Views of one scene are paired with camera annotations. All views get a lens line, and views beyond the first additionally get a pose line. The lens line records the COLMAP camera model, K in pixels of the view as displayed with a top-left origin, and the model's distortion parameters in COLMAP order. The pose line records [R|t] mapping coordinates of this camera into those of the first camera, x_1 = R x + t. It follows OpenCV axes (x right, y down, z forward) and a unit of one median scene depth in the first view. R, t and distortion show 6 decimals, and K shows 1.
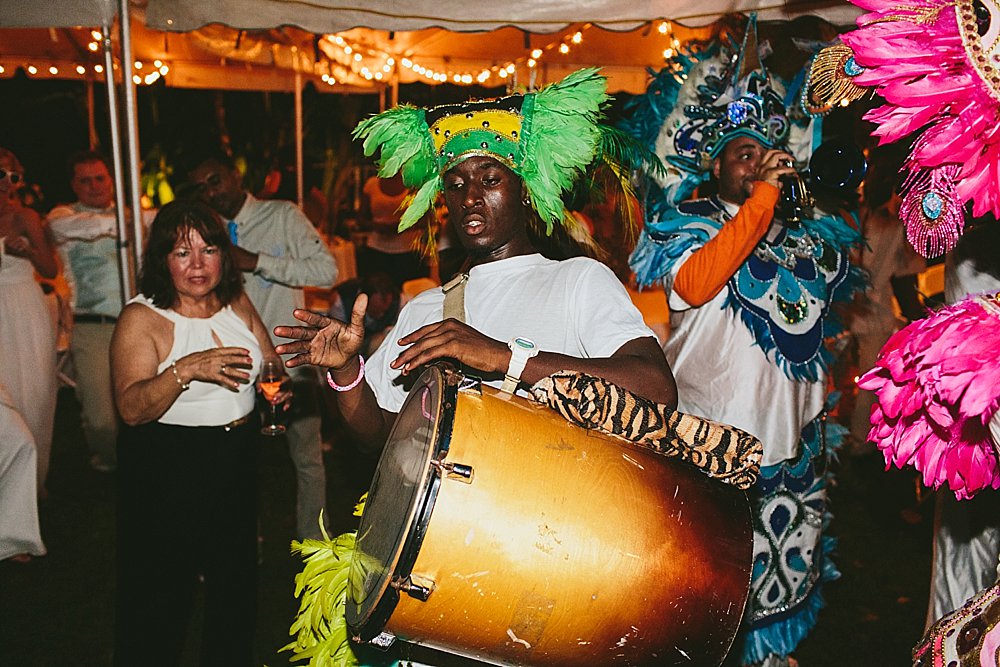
lens RADIAL K [[1013.6, 0, 500.0], [0, 1013.6, 333.5], [0, 0, 1]] dist [0.021244, 0.006955]
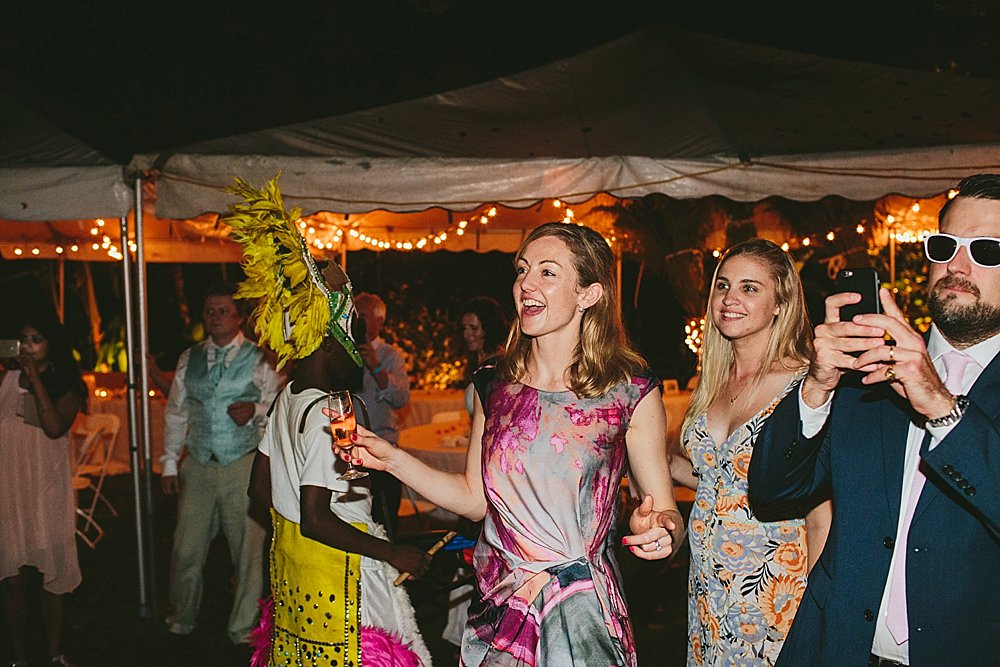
lens RADIAL K [[1013.6, 0, 500.0], [0, 1013.6, 333.5], [0, 0, 1]] dist [0.021244, 0.006955]
pose [[0.997799, -0.039664, 0.053142, 0.007403], [0.047433, 0.986935, -0.153980, 0.032700], [-0.046341, 0.156162, 0.986644, -0.136878]]
